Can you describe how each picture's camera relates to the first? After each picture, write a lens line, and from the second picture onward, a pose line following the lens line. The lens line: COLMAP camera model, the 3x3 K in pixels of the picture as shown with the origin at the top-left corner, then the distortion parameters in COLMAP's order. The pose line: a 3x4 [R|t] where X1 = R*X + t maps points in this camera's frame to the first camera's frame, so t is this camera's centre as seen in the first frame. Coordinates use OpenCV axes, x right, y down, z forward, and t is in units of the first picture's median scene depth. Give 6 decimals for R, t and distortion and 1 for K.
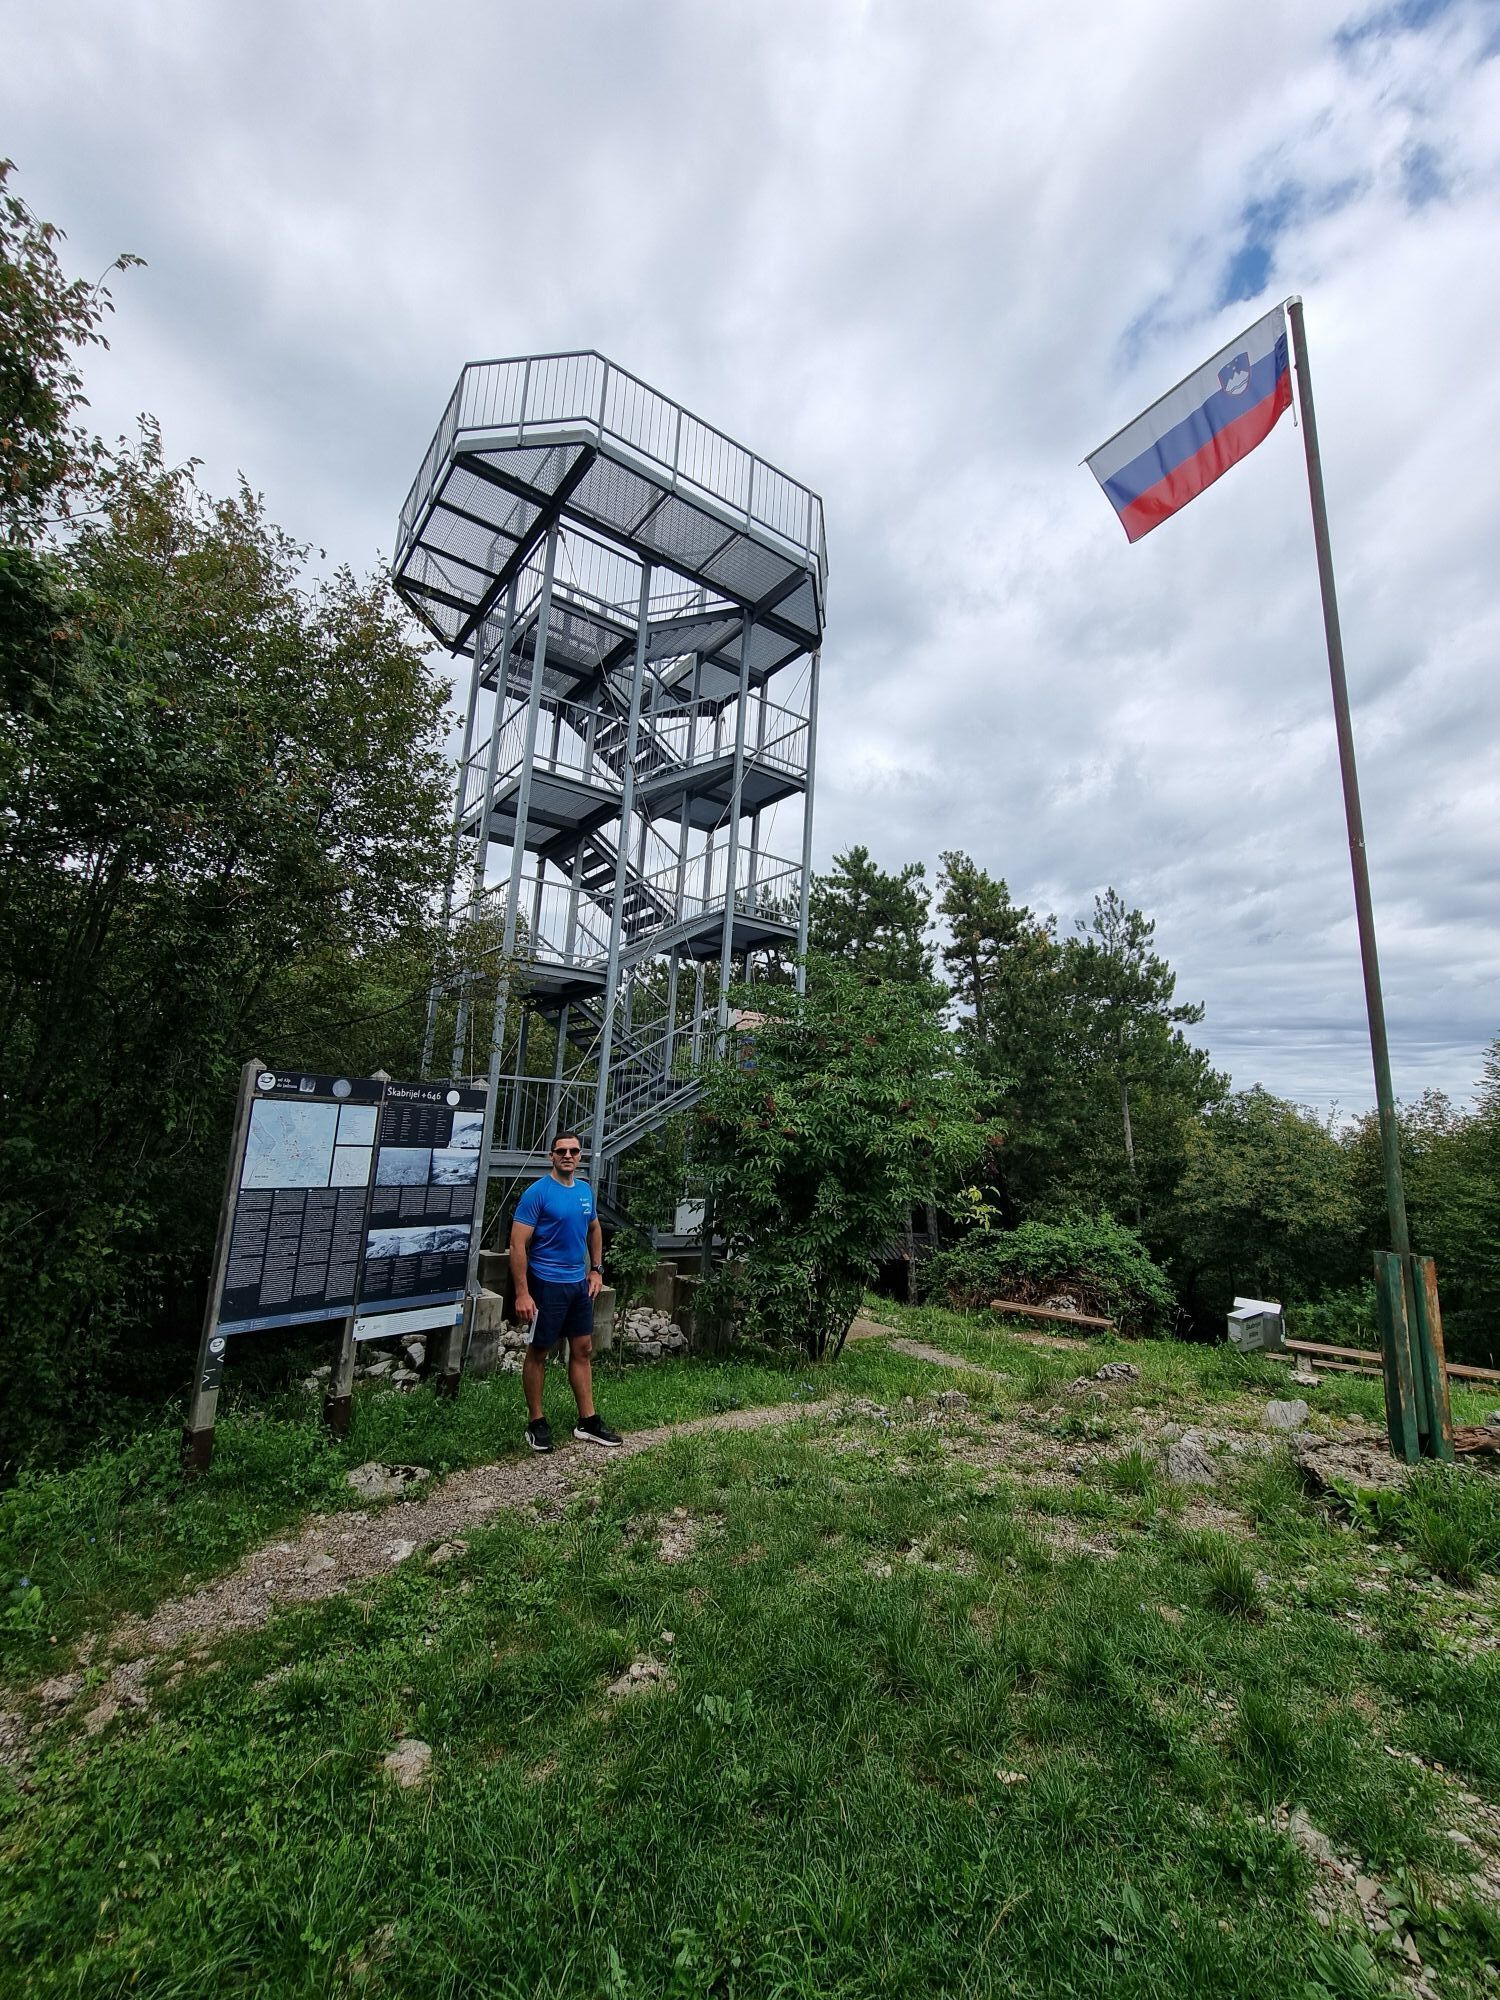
lens RADIAL K [[808.6, 0, 741.0], [0, 808.6, 1003.6], [0, 0, 1]] dist [-0.004890, -0.000489]
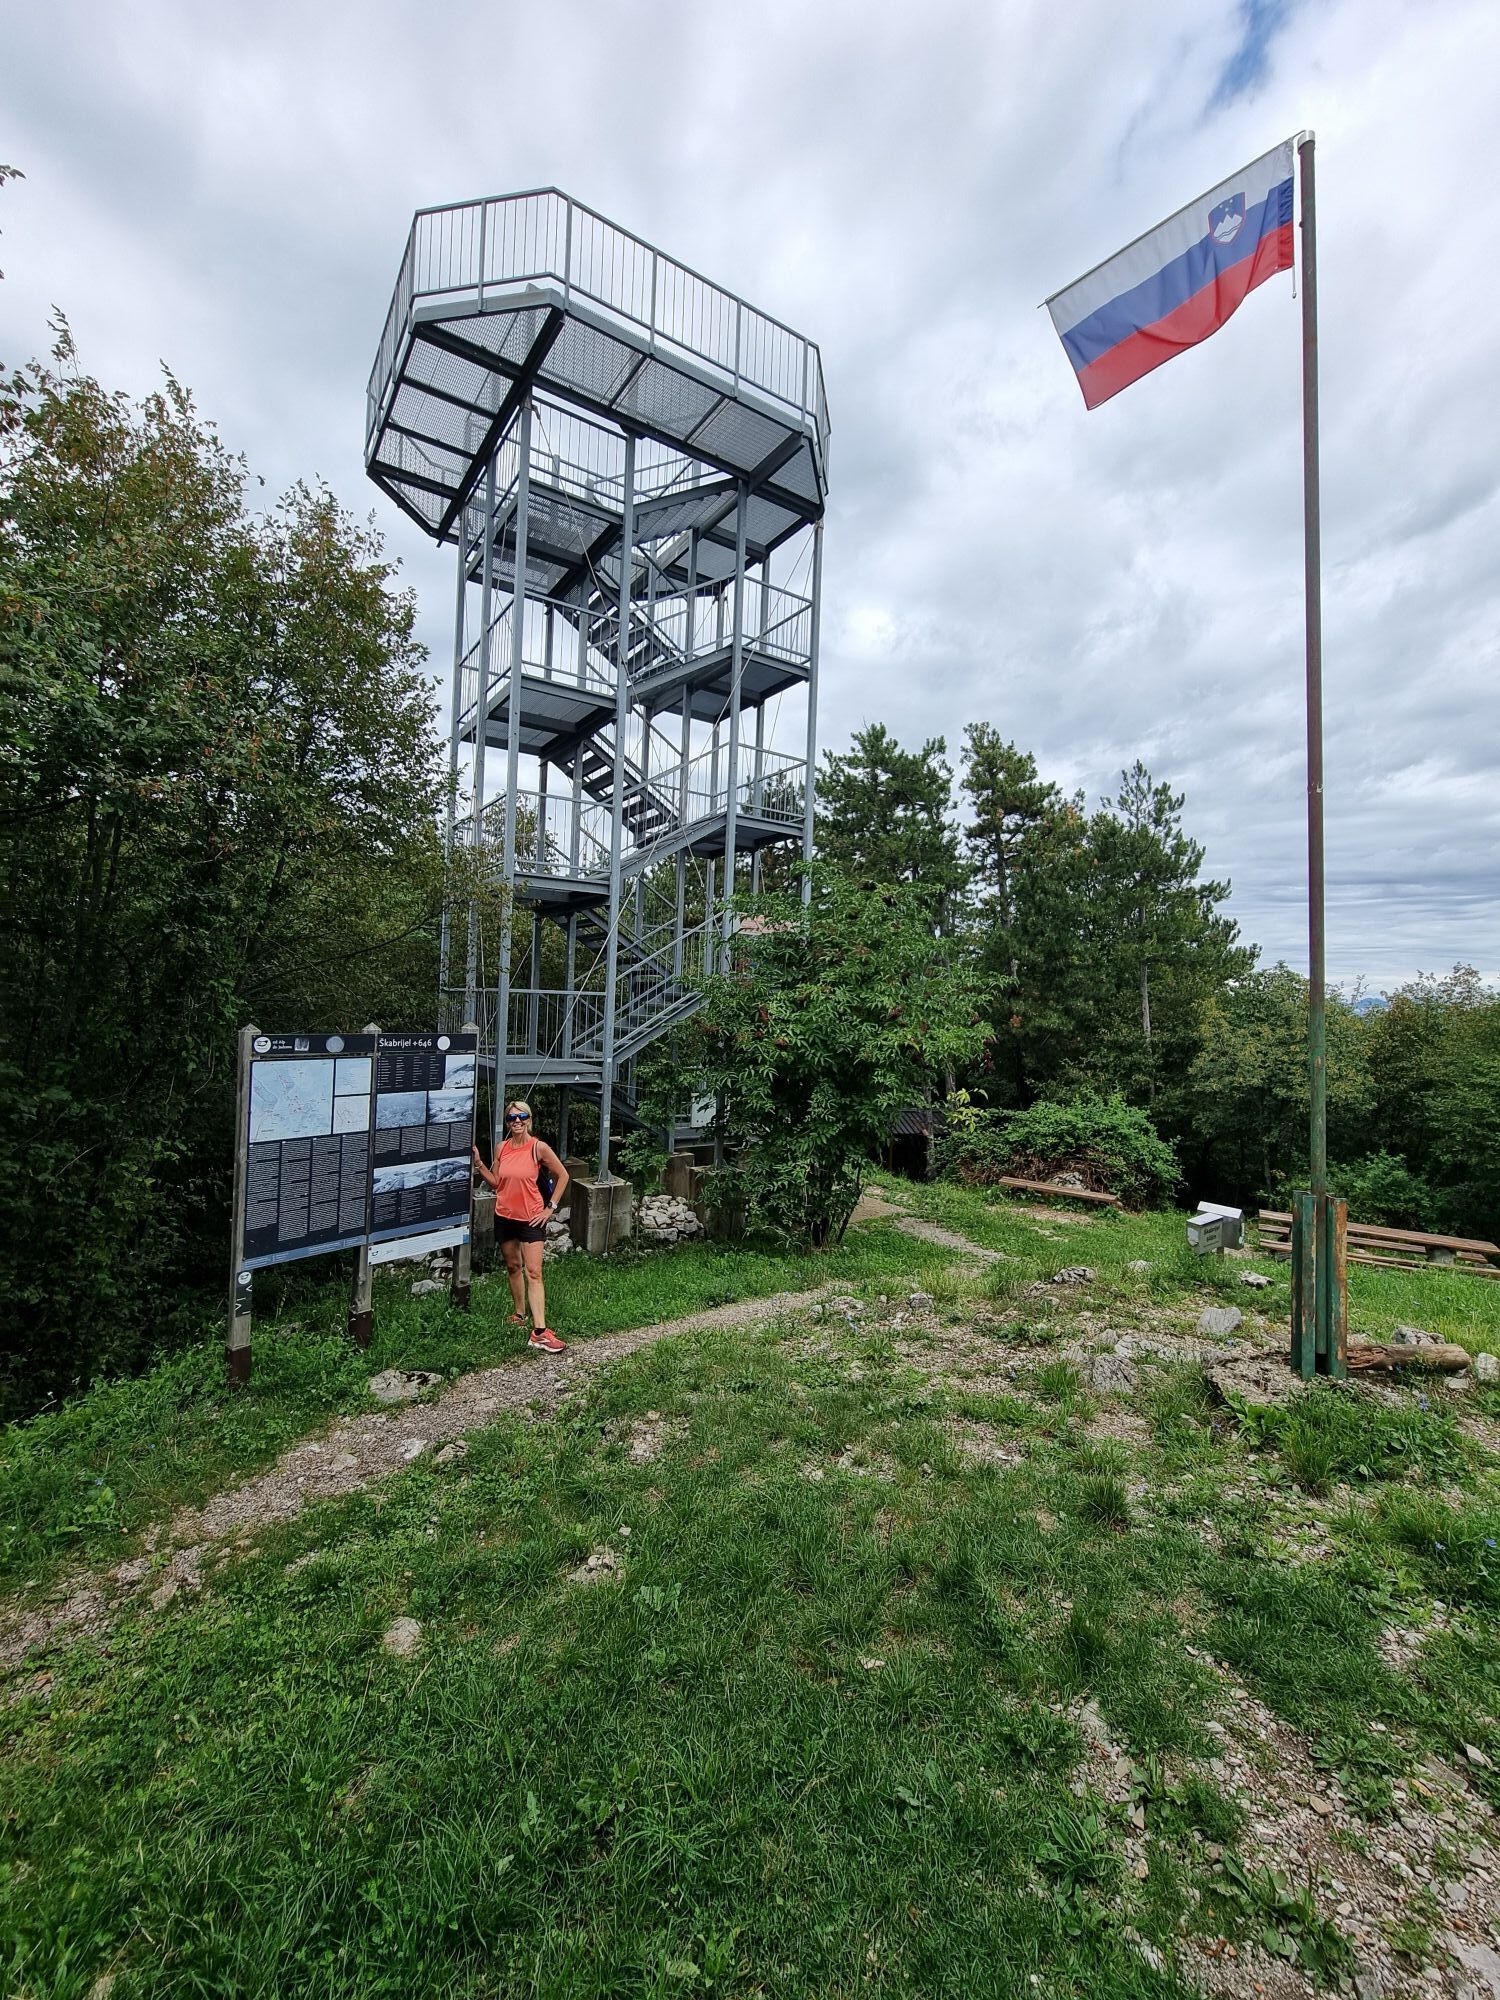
lens RADIAL K [[808.6, 0, 745.0], [0, 808.6, 997.0], [0, 0, 1]] dist [-0.004890, -0.000489]
pose [[0.998875, -0.022376, -0.041820, 0.087483], [0.028498, 0.987959, 0.152068, -0.095251], [0.037914, -0.153089, 0.987485, -0.026241]]
